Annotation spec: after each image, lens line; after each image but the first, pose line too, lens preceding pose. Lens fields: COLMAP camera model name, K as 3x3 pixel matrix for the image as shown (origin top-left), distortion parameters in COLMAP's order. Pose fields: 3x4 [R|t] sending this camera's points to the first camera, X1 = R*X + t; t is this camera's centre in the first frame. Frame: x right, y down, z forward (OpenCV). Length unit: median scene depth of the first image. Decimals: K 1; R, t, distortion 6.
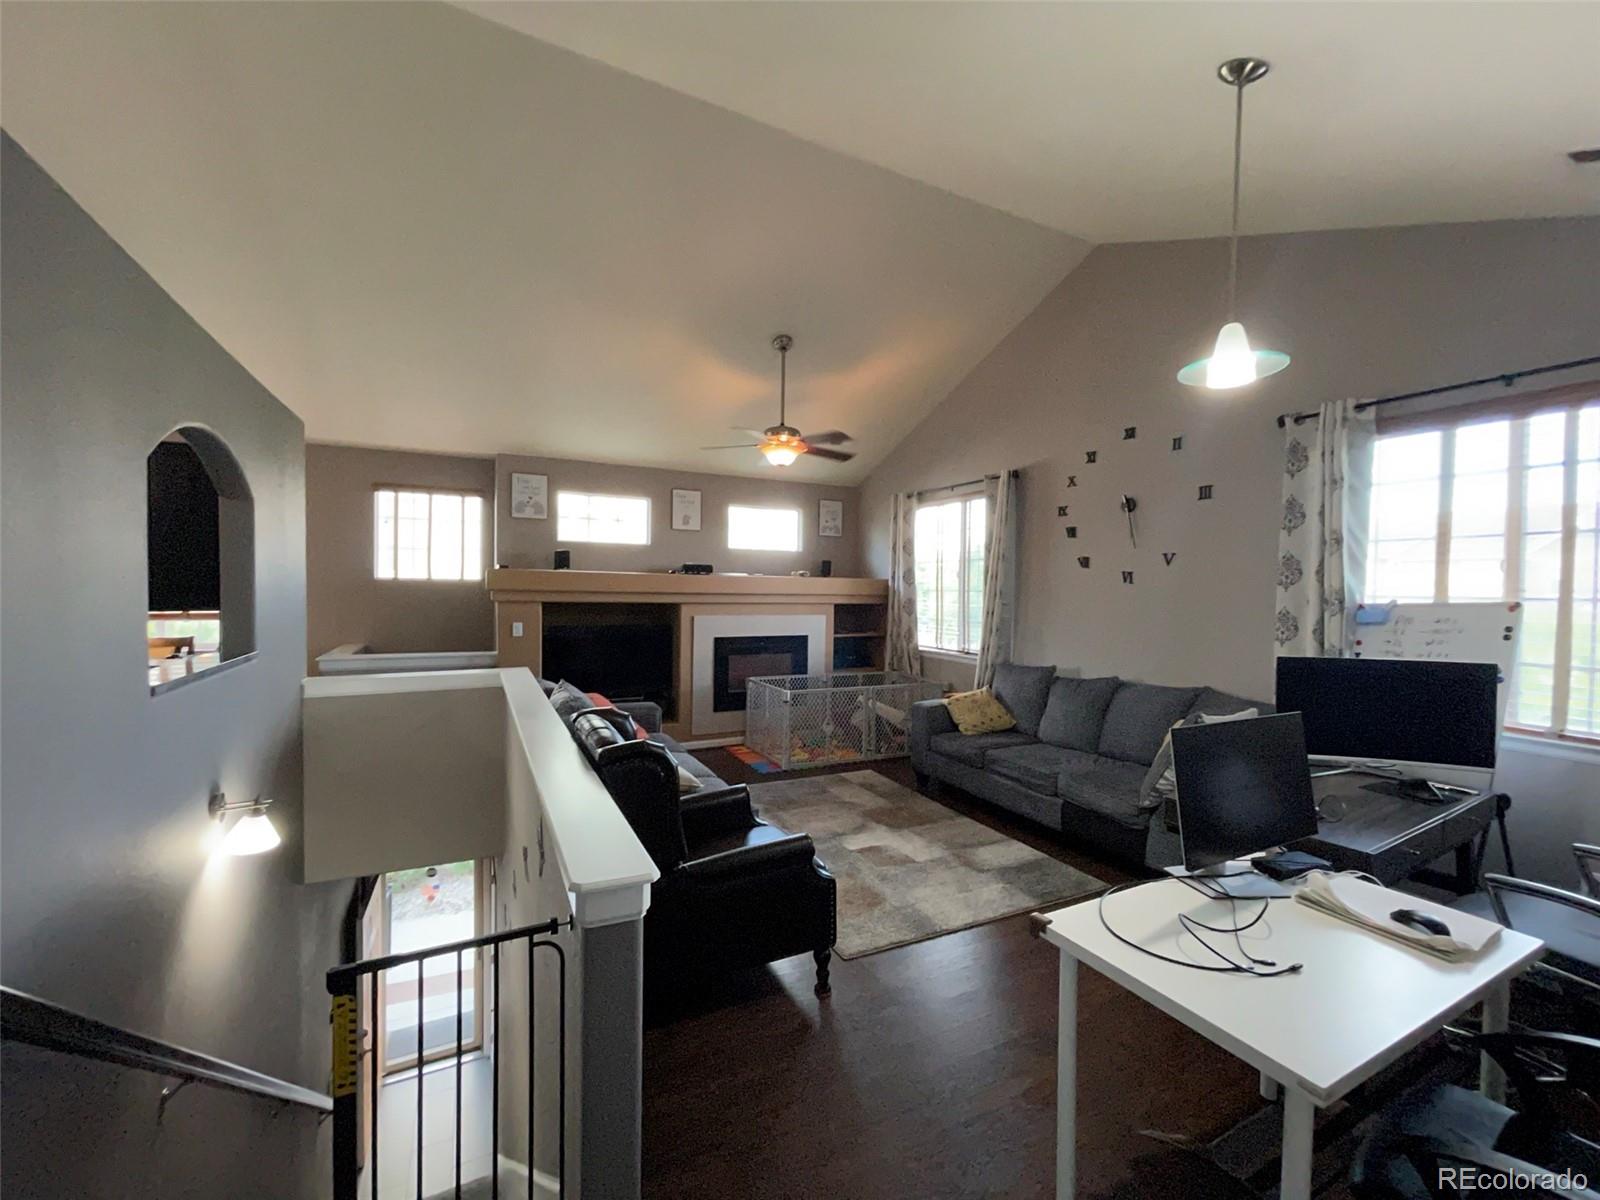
lens RADIAL K [[647.8, 0, 800.0], [0, 647.8, 600.0], [0, 0, 1]] dist [0.000816, 0.000159]
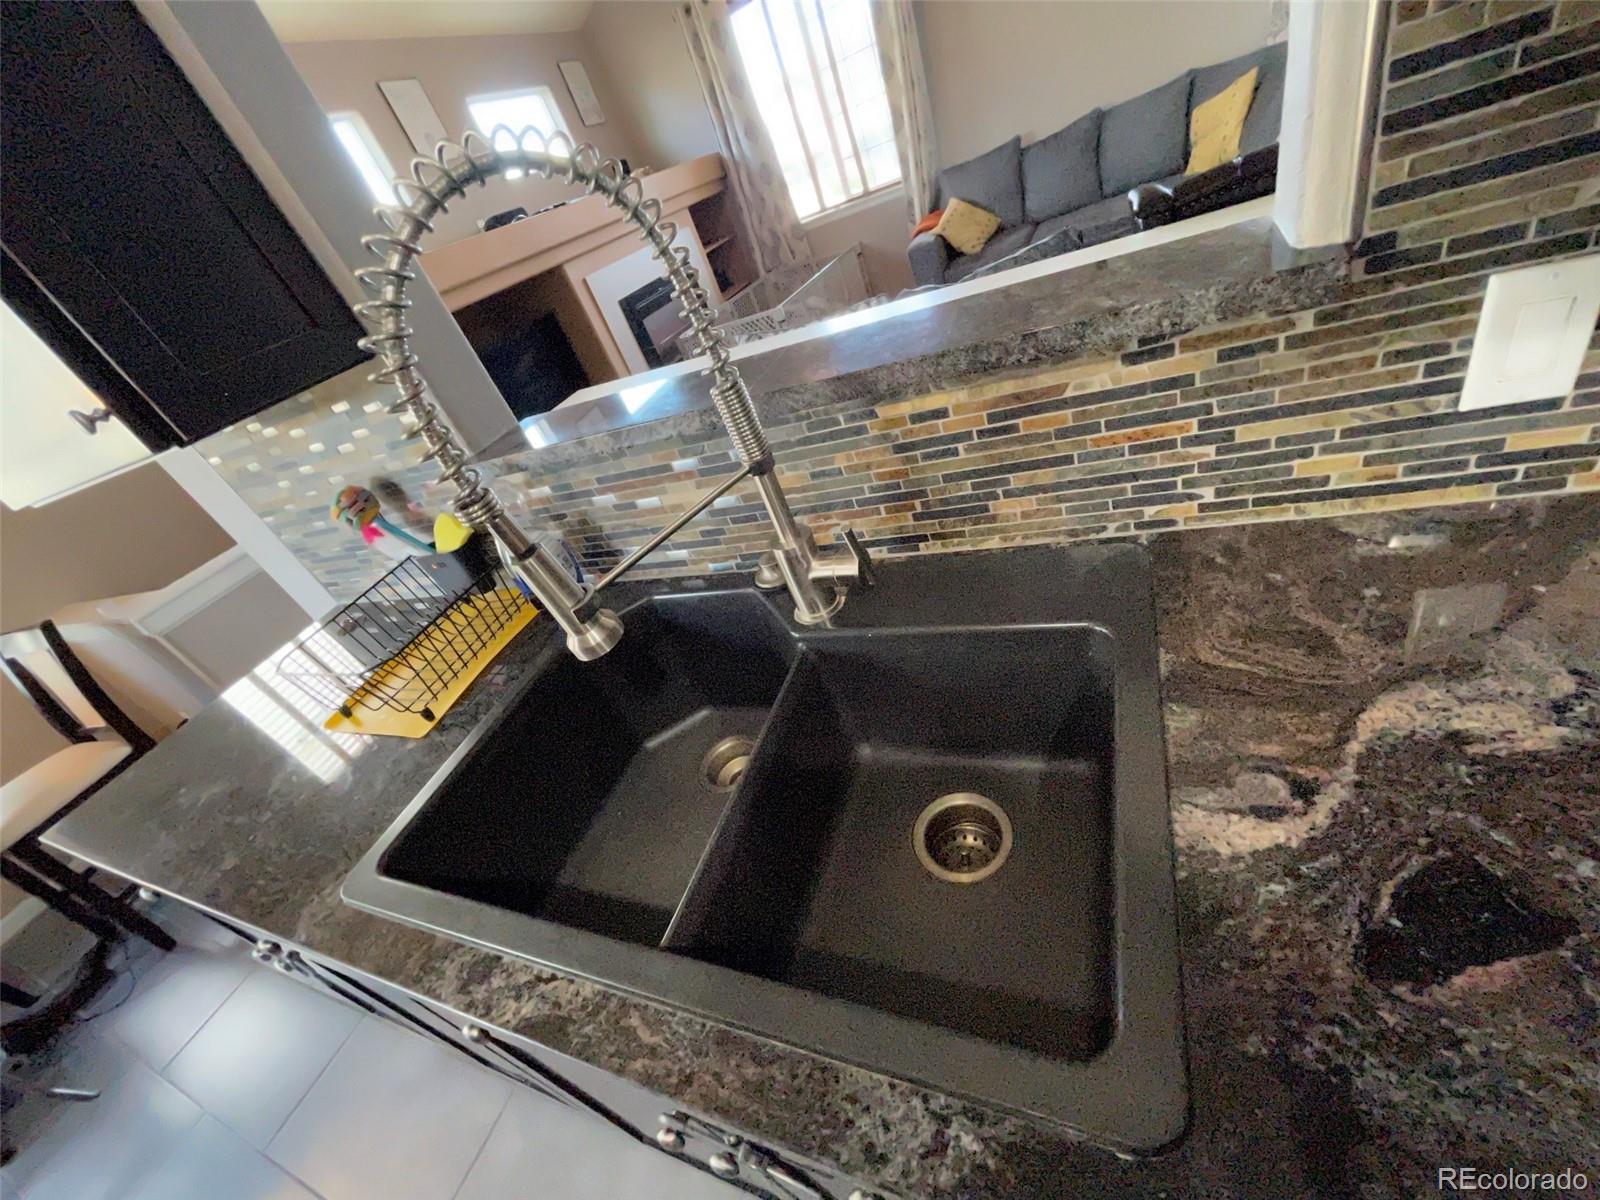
lens RADIAL K [[647.8, 0, 800.0], [0, 647.8, 600.0], [0, 0, 1]] dist [0.000816, 0.000159]
pose [[0.696793, -0.600110, 0.392871, -0.507252], [0.361547, 0.766911, 0.530218, 0.006476], [-0.619486, -0.227411, 0.751346, 0.307284]]
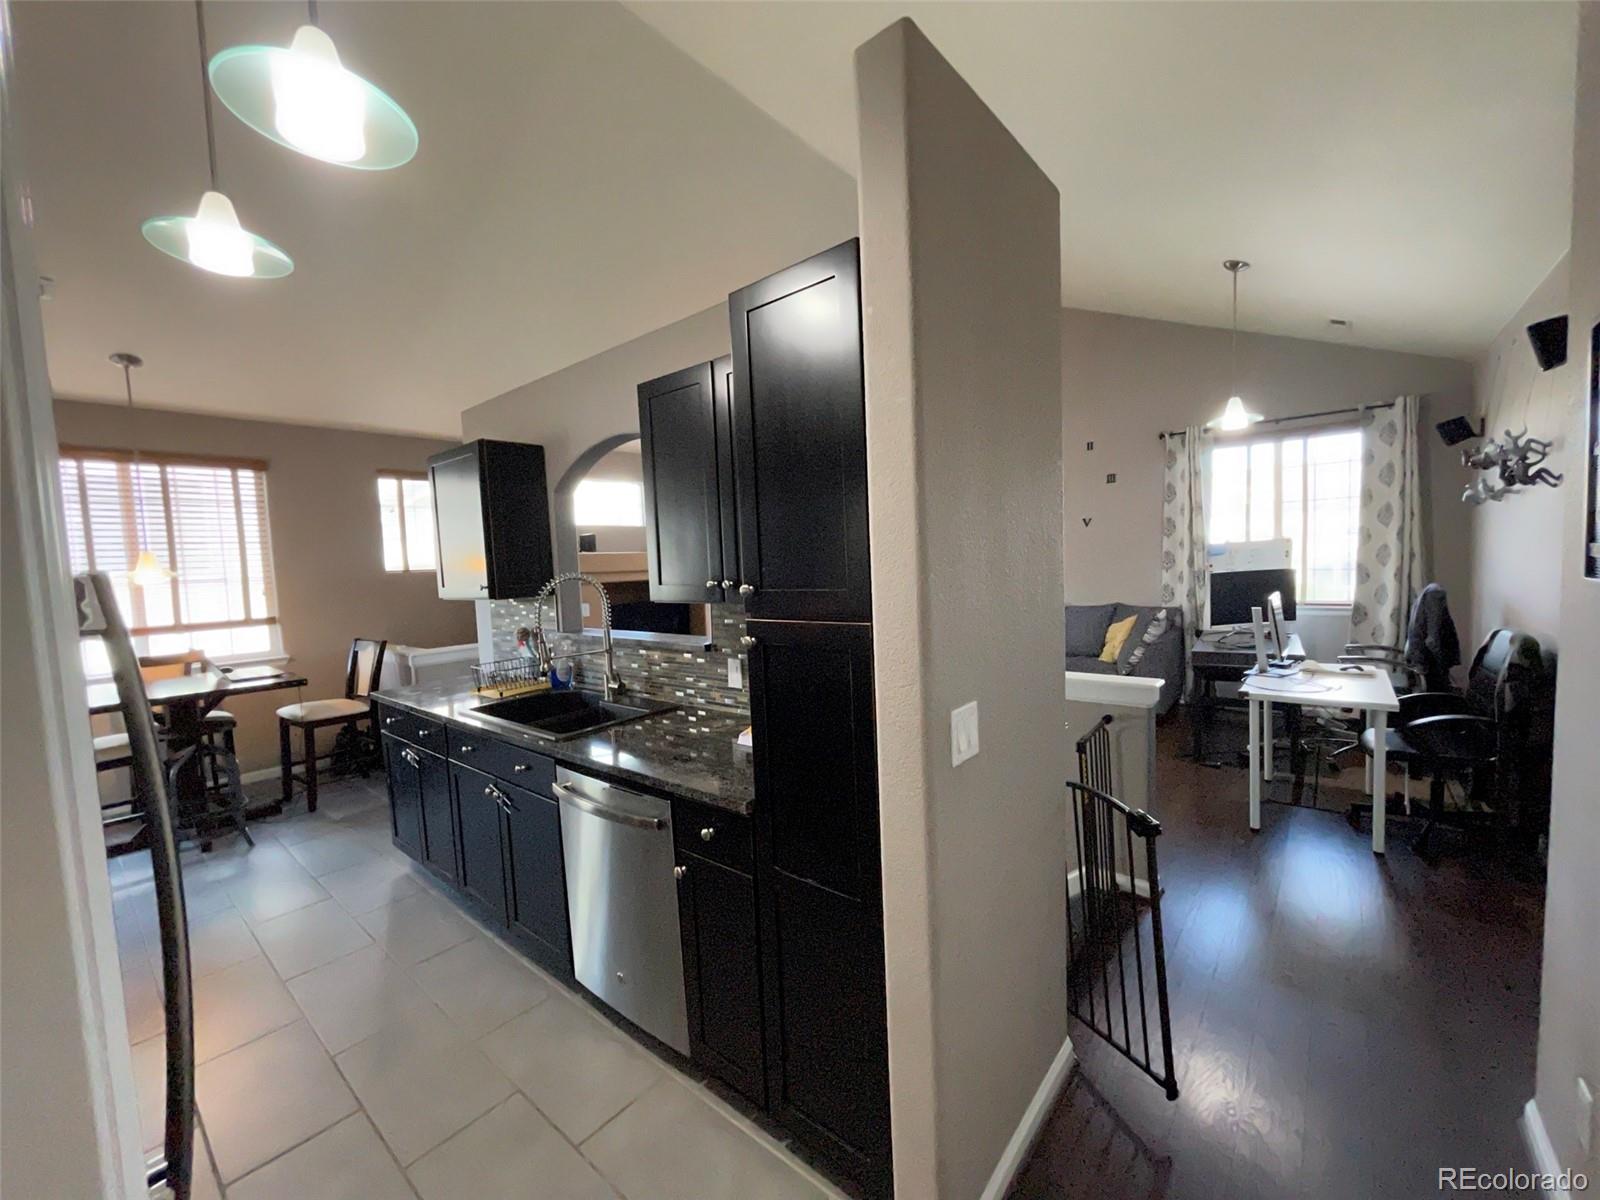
lens RADIAL K [[647.8, 0, 800.0], [0, 647.8, 600.0], [0, 0, 1]] dist [0.000816, 0.000159]
pose [[0.918015, -0.081031, 0.388178, -0.501668], [0.064306, 0.996363, 0.055910, -0.007132], [-0.391297, -0.026364, 0.919887, -0.107326]]
